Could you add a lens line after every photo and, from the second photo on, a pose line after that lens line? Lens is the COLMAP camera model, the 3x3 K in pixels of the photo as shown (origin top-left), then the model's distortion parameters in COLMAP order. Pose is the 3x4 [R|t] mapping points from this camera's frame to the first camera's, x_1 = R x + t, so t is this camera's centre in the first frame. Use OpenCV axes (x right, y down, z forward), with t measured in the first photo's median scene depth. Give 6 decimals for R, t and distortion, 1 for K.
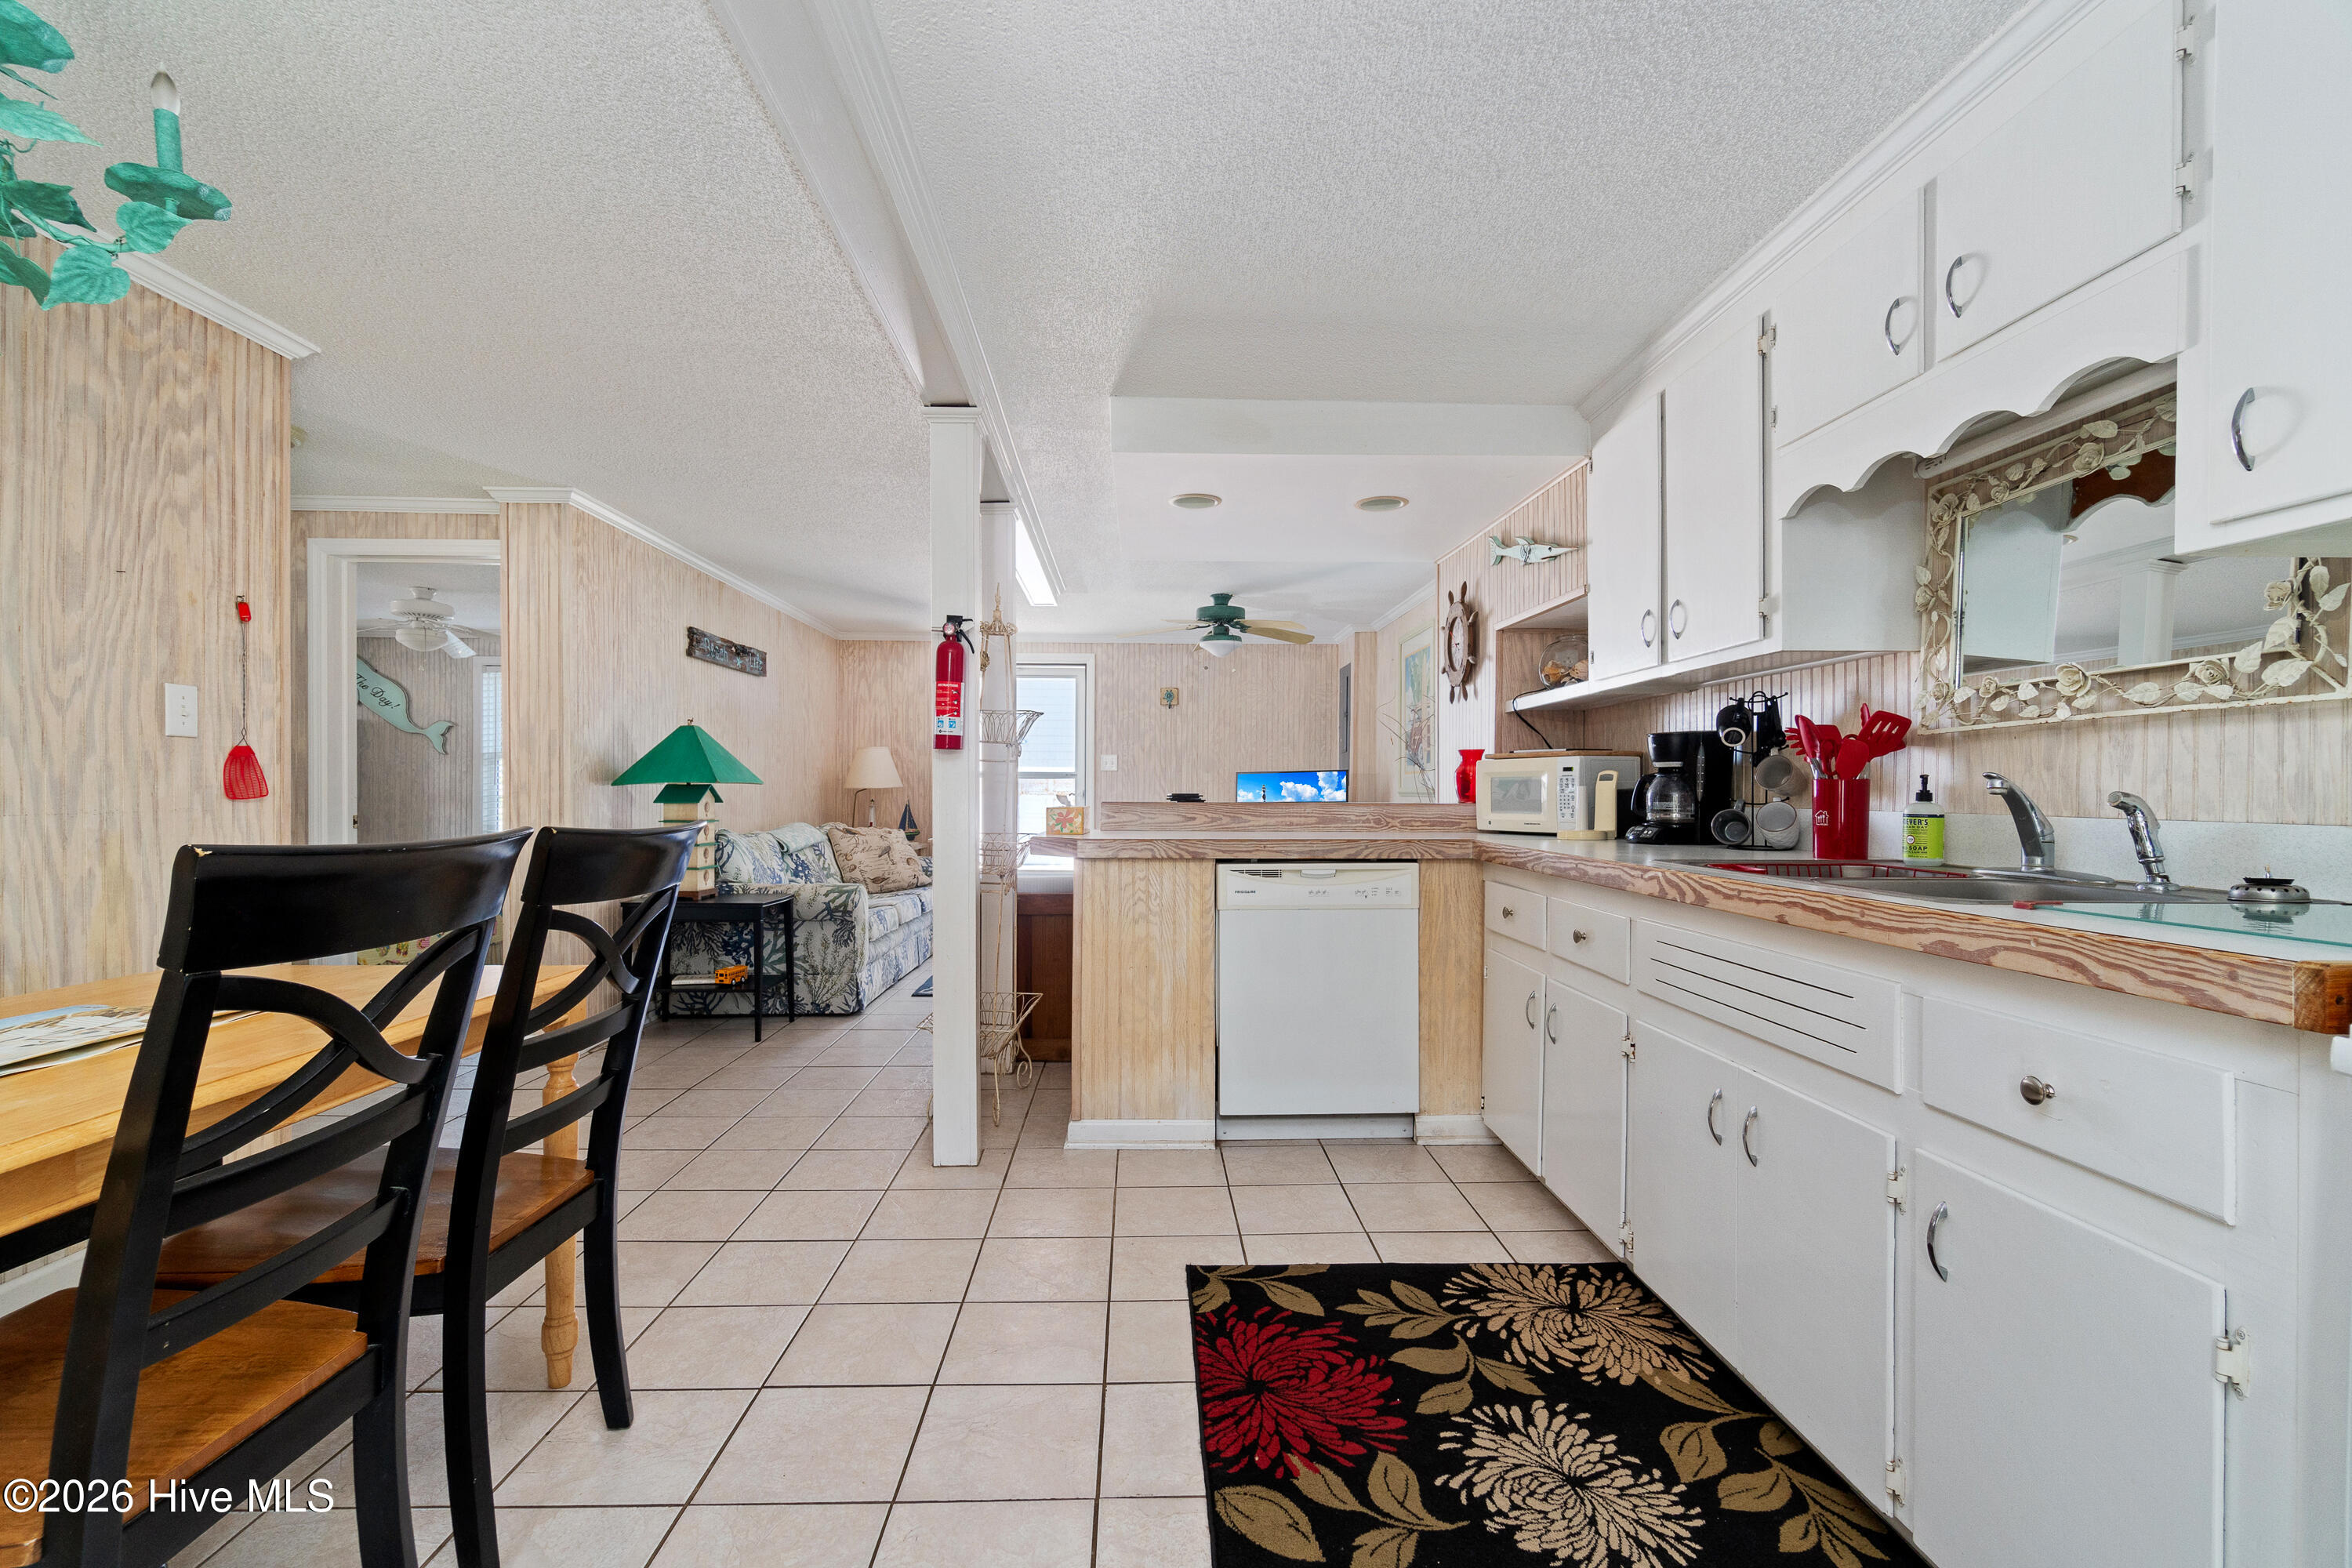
lens RADIAL K [[1031.6, 0, 1170.0], [0, 1031.6, 789.4], [0, 0, 1]] dist [-0.000262, 0.000315]
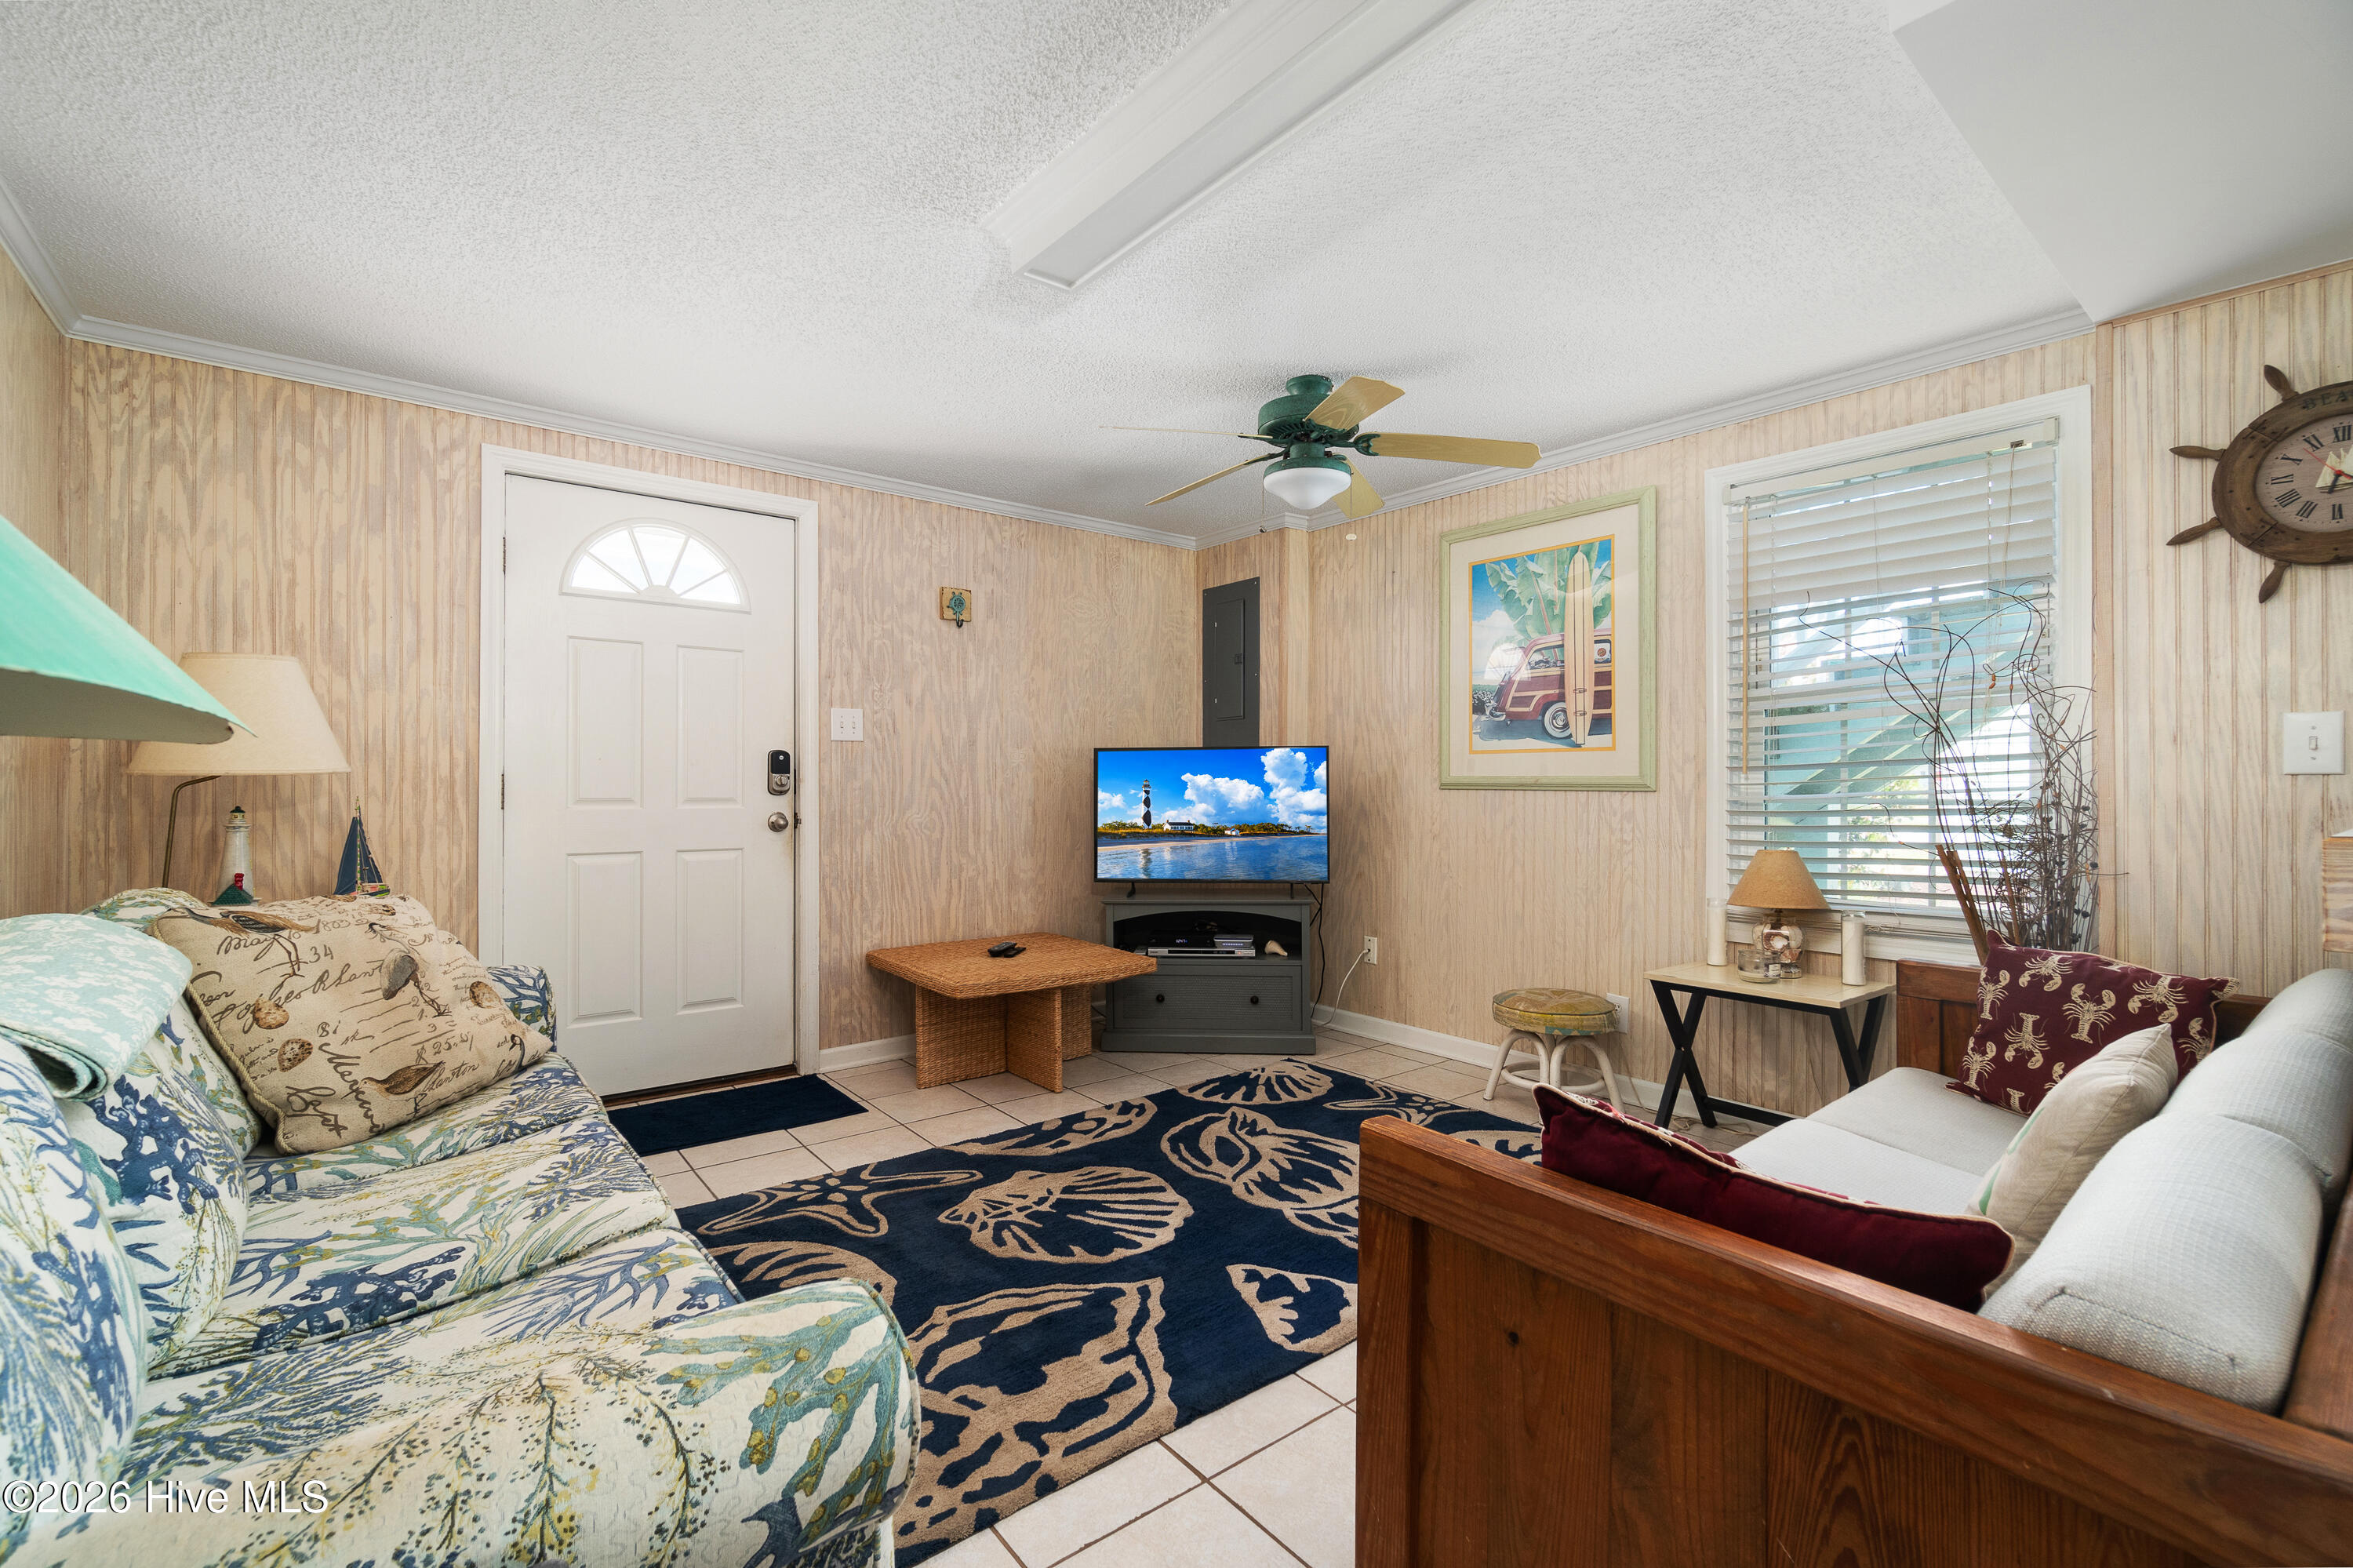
lens RADIAL K [[1032.1, 0, 1170.5], [0, 1032.1, 789.4], [0, 0, 1]] dist [-0.000262, 0.000315]
pose [[0.810245, -0.005155, 0.586069, -0.257537], [-0.000705, 0.999952, 0.009770, -0.000057], [-0.586091, -0.008329, 0.810202, 0.579155]]
